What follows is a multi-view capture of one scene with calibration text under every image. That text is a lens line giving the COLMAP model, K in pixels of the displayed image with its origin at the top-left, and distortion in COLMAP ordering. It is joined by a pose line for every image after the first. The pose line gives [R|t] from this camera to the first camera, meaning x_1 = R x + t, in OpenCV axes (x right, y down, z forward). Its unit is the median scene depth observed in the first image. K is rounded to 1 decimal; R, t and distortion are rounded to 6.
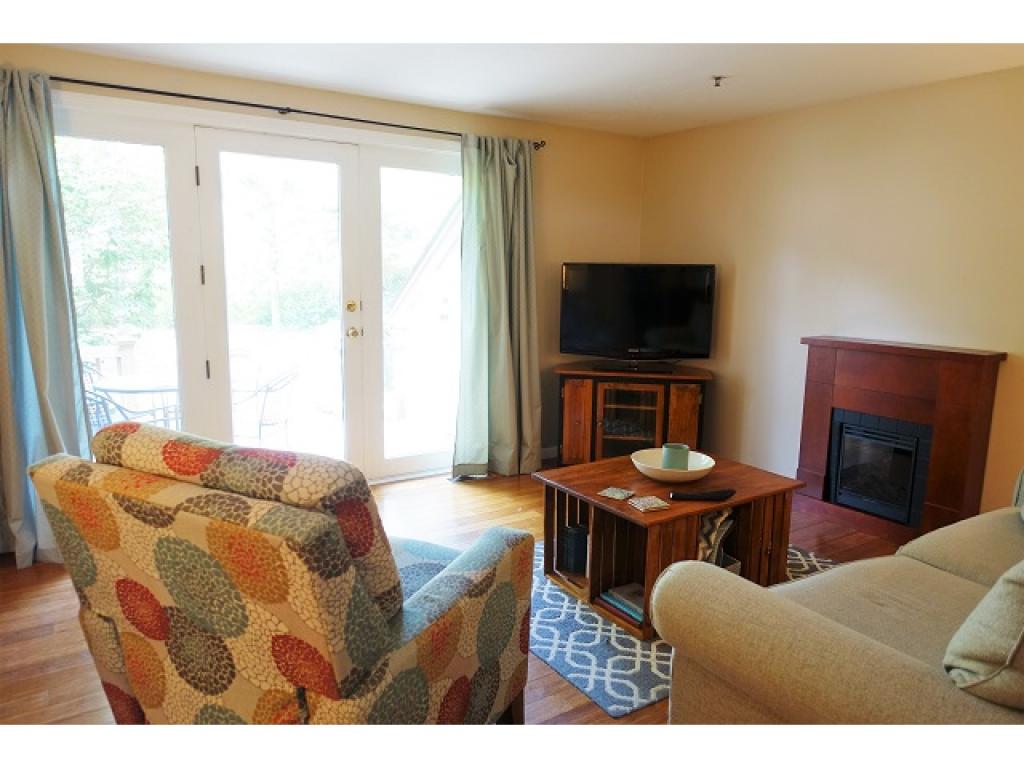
lens RADIAL K [[722.3, 0, 518.8], [0, 722.3, 386.7], [0, 0, 1]] dist [-0.026587, 0.007342]
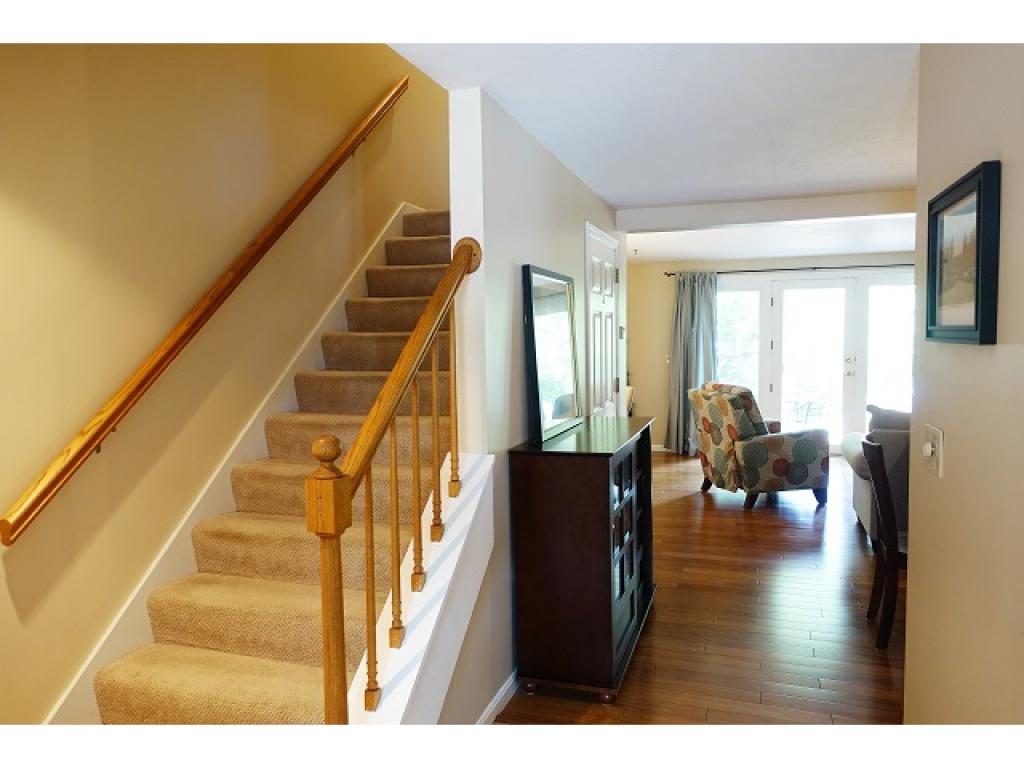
lens RADIAL K [[722.3, 0, 513.6], [0, 722.3, 384.9], [0, 0, 1]] dist [-0.026587, 0.007342]
pose [[0.617146, 0.020029, -0.786593, 2.075977], [-0.099839, 0.993589, -0.053031, 0.415417], [0.780489, 0.111261, 0.615190, -2.480330]]
